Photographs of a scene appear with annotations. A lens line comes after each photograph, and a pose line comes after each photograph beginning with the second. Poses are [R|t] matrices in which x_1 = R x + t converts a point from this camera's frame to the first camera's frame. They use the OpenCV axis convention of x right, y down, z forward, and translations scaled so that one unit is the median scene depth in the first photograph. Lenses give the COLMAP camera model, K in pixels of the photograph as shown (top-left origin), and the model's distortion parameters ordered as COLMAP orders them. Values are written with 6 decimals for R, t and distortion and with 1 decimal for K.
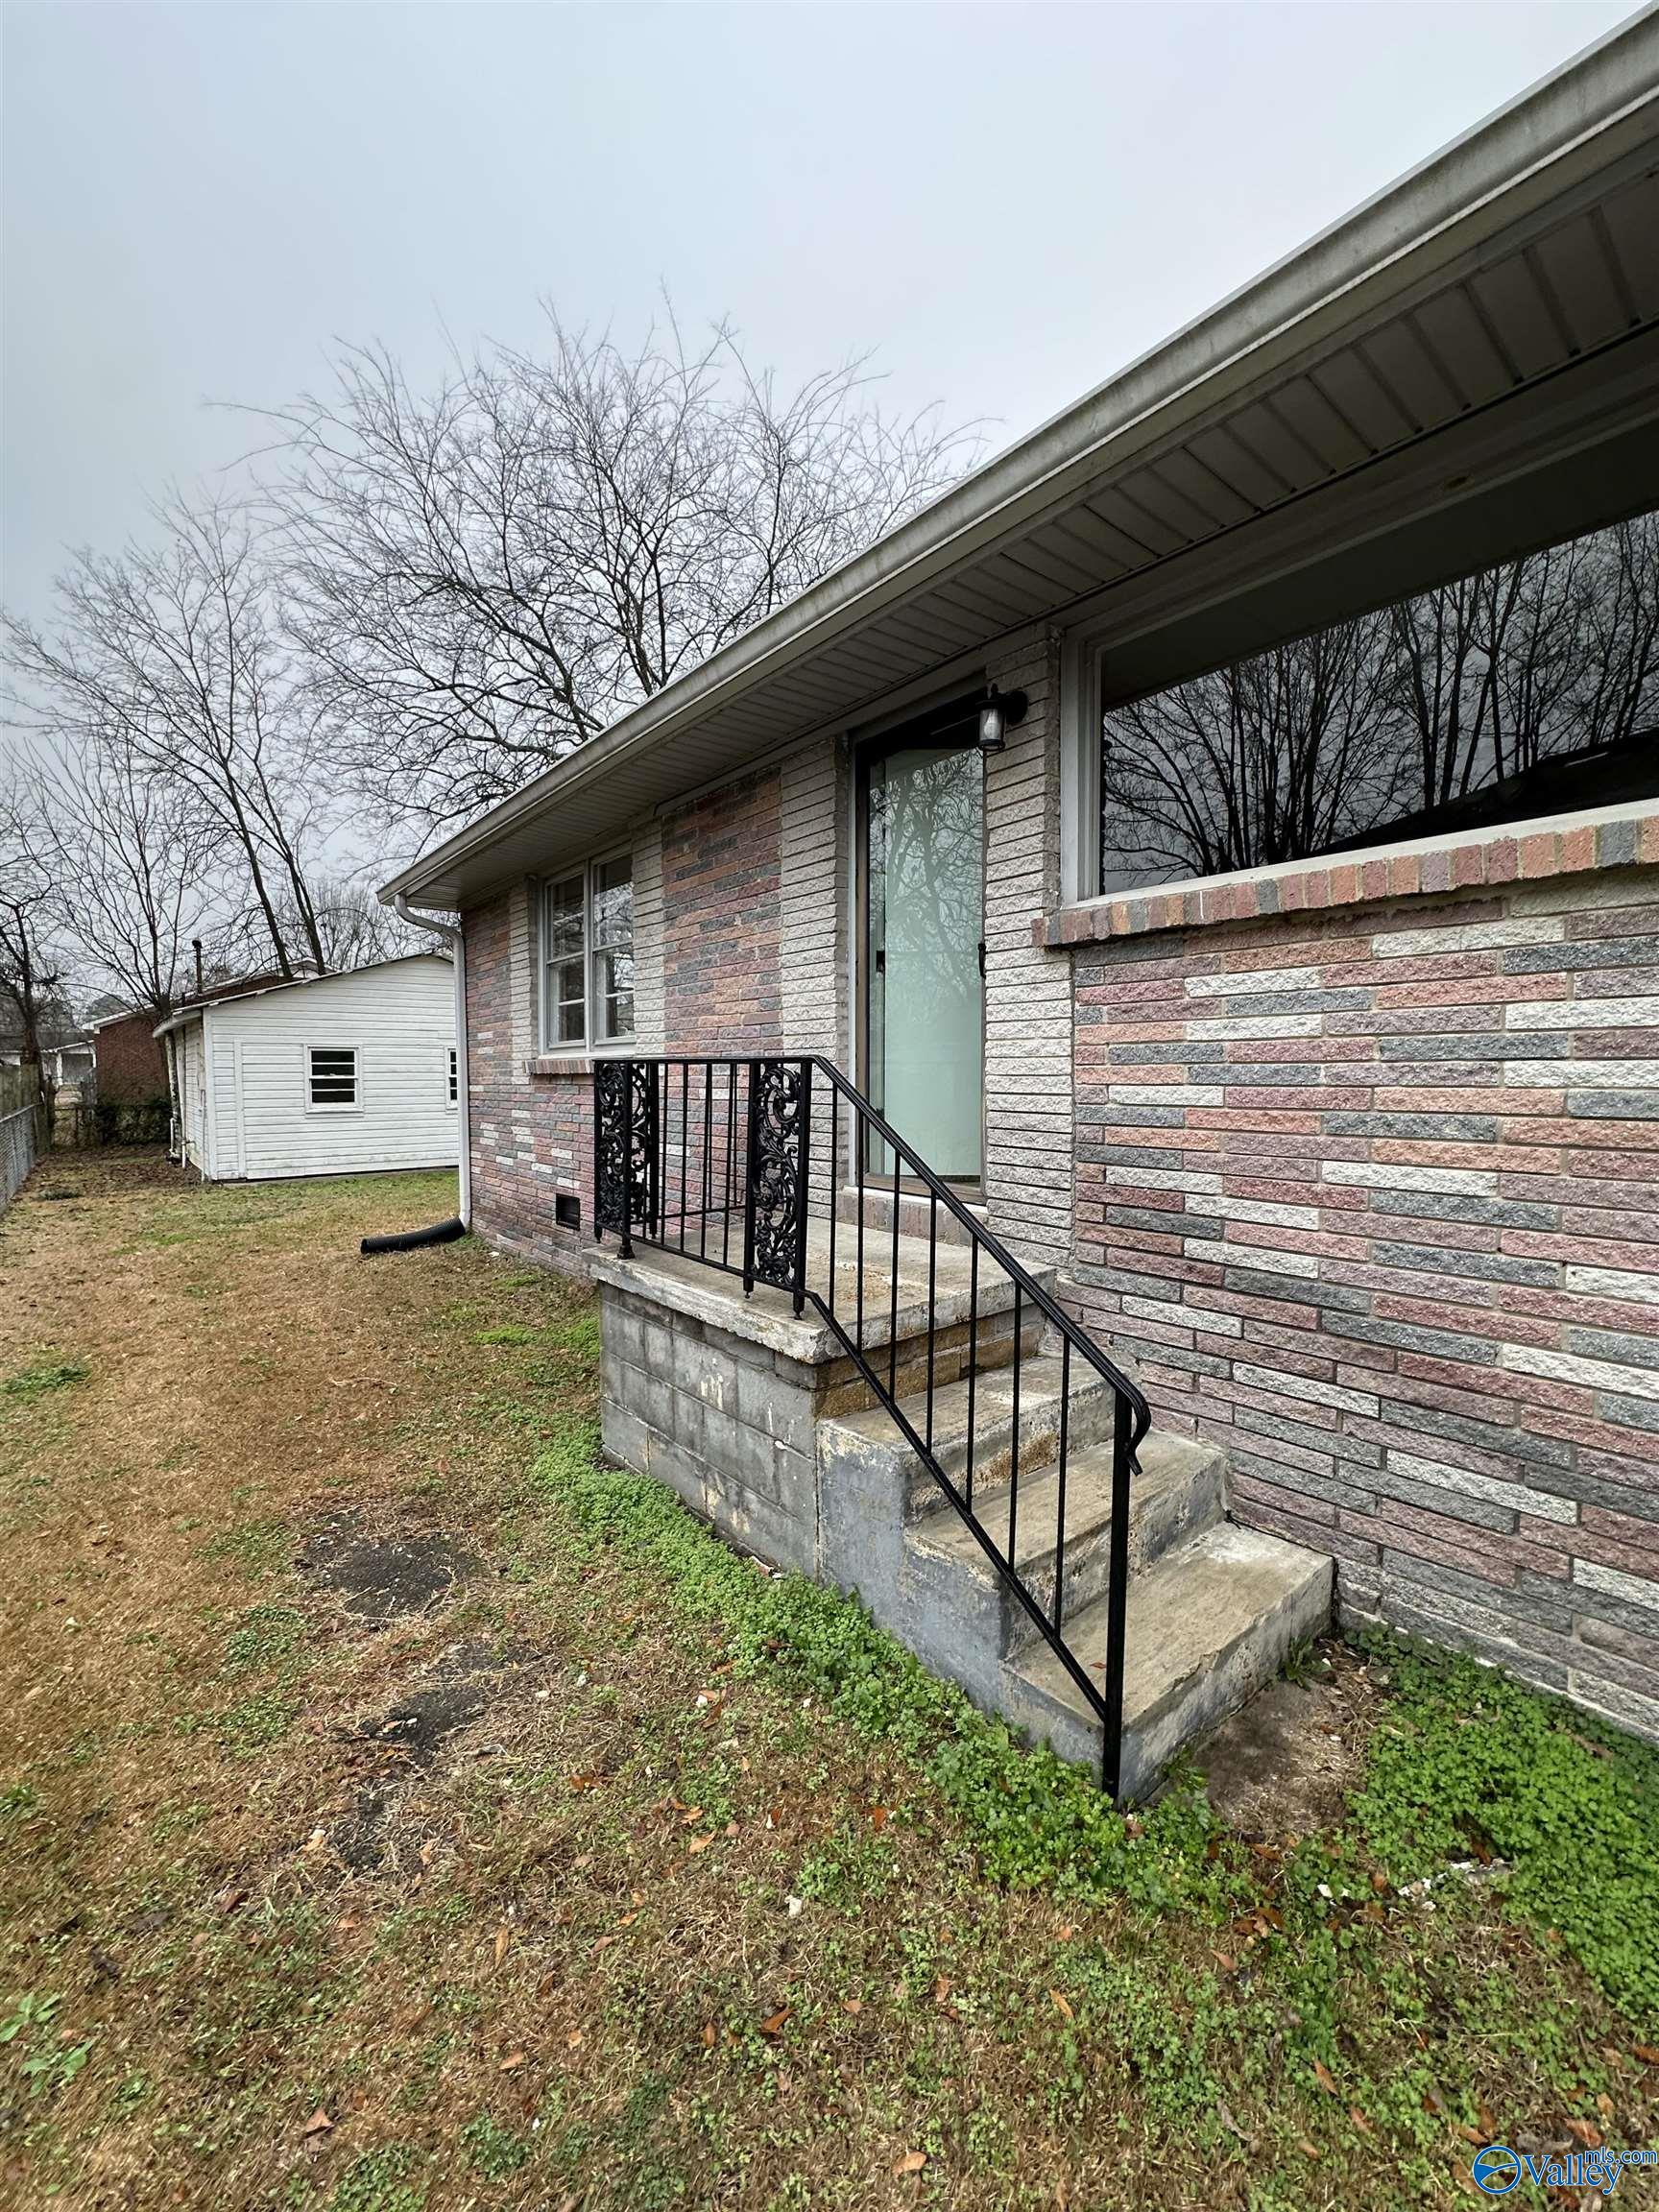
lens RADIAL K [[887.5, 0, 816.8], [0, 887.5, 1101.6], [0, 0, 1]] dist [-0.002417, 0.000380]
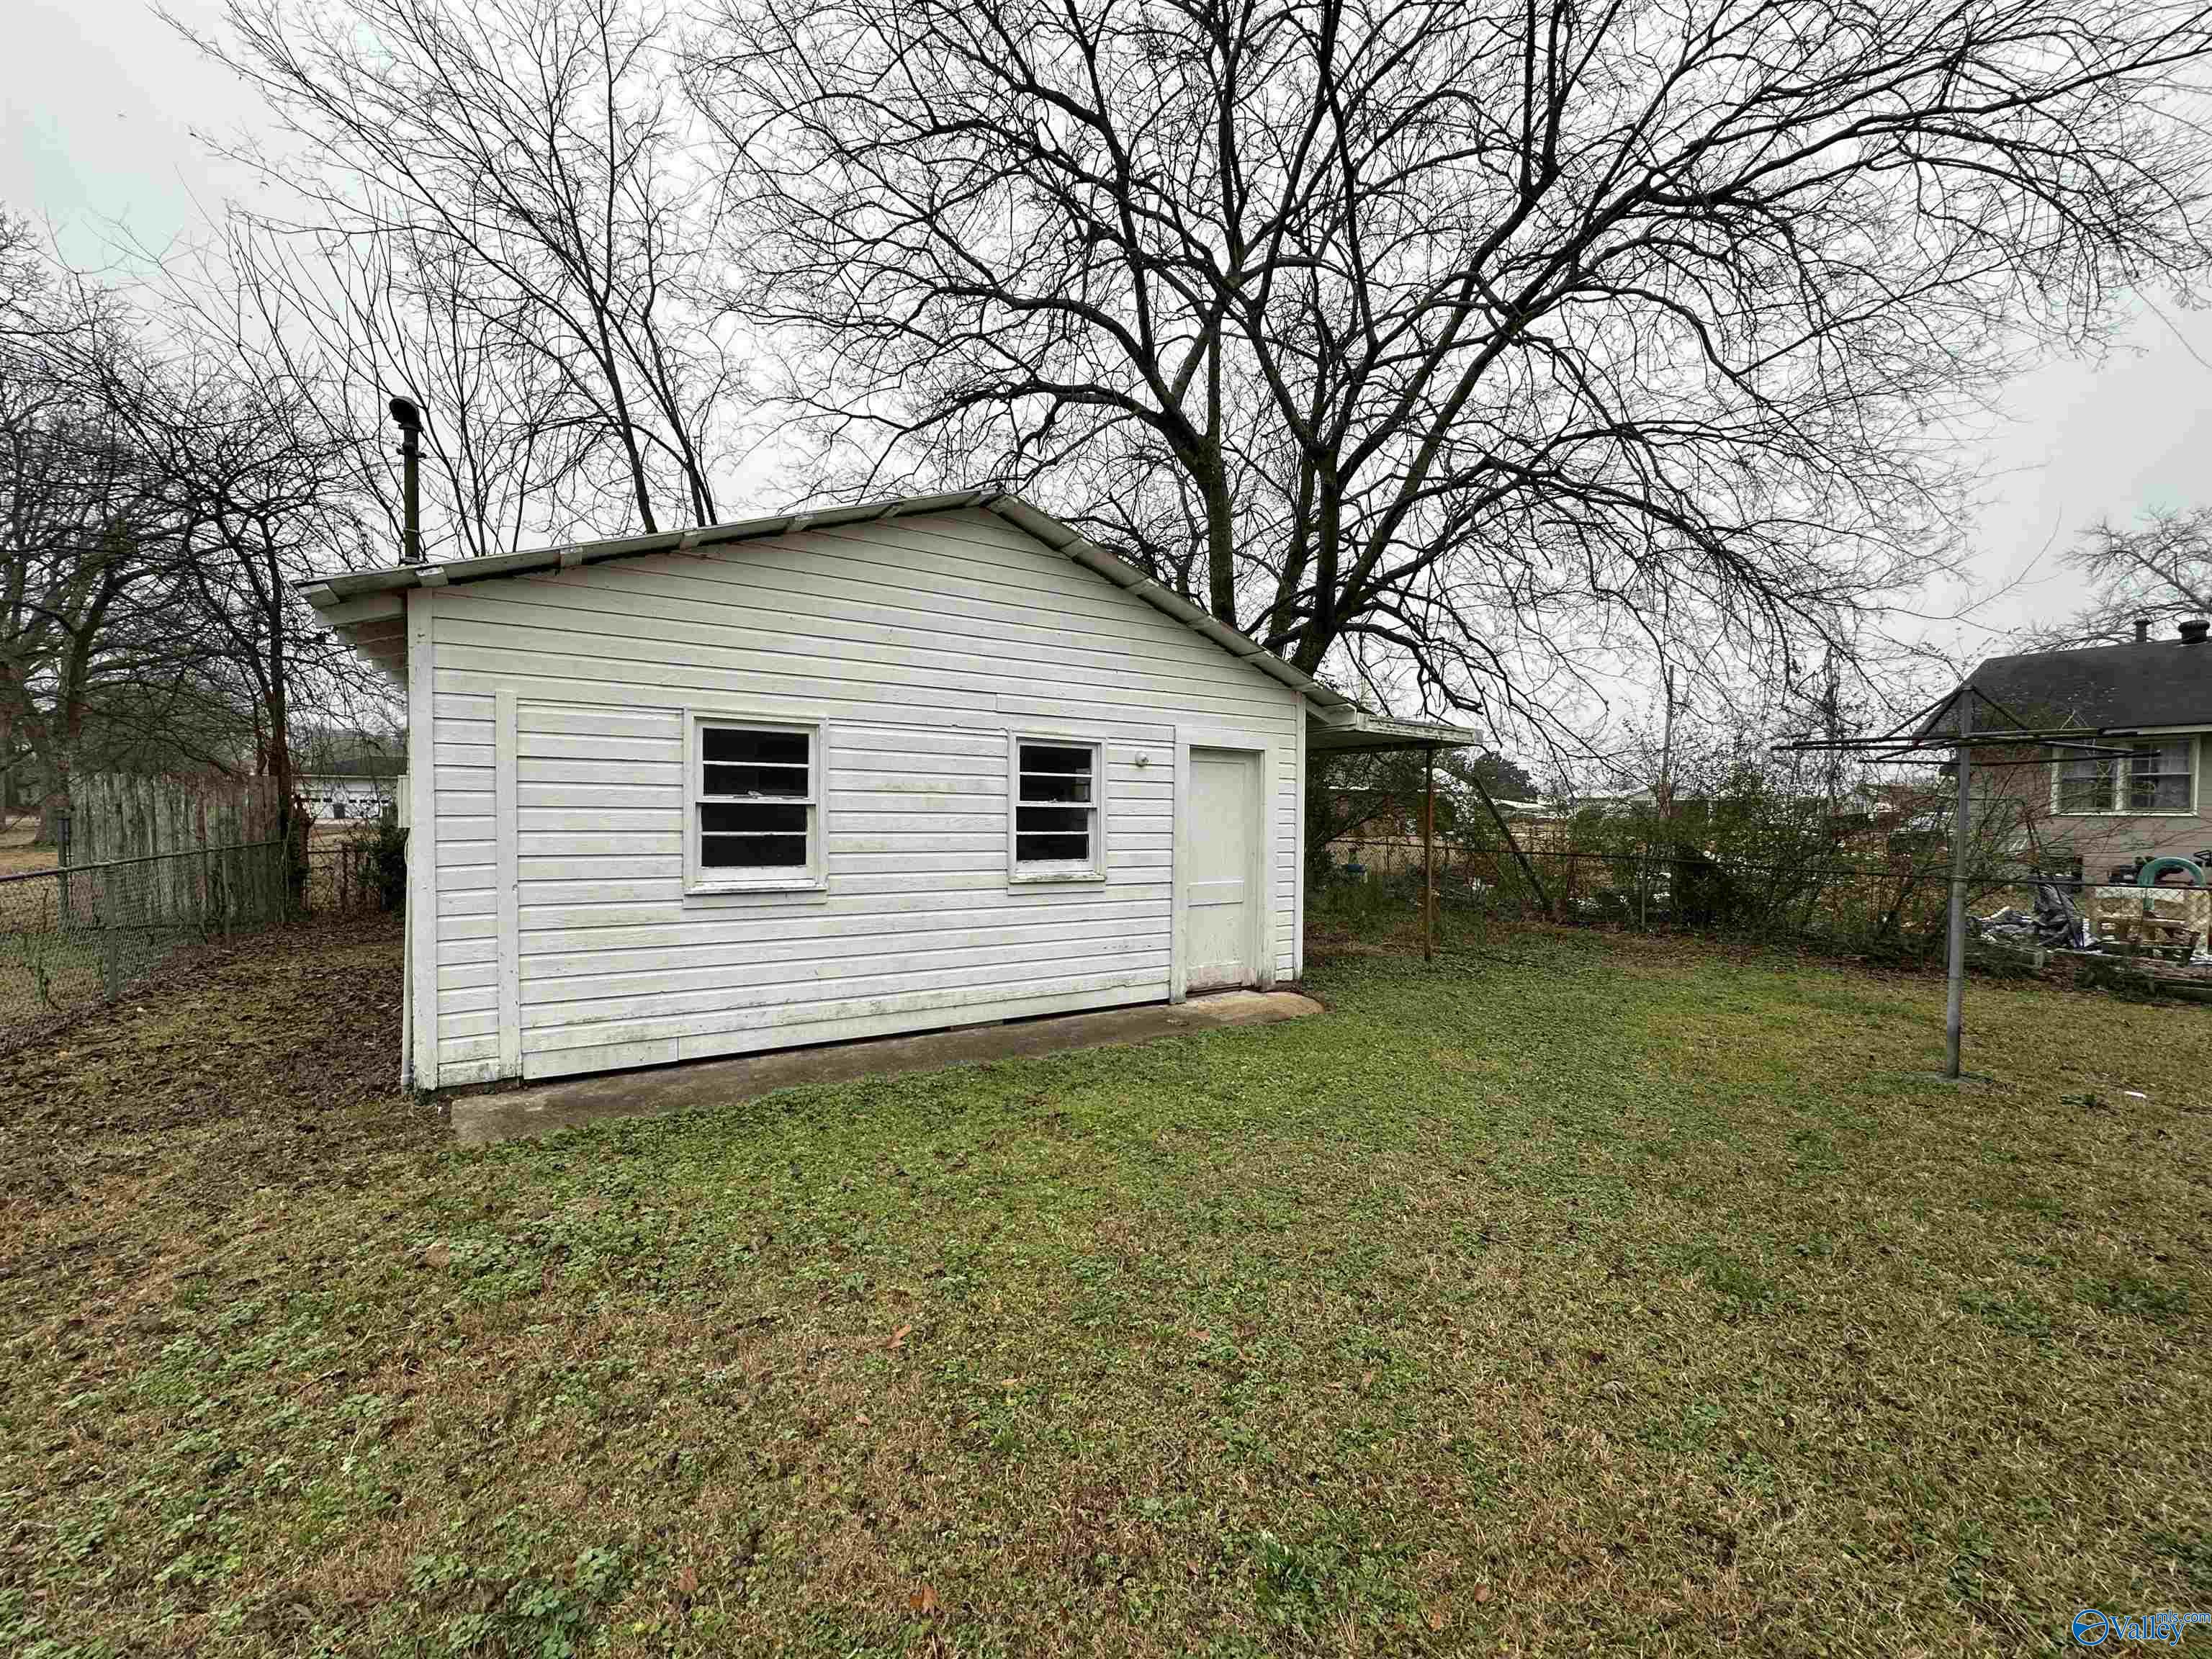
lens RADIAL K [[887.5, 0, 1114.3], [0, 887.5, 830.7], [0, 0, 1]] dist [-0.002417, 0.000380]
pose [[0.994623, 0.017634, -0.102047, -0.350383], [-0.018870, 0.999760, -0.011157, -0.013003], [0.101825, 0.013023, 0.994717, 0.631791]]
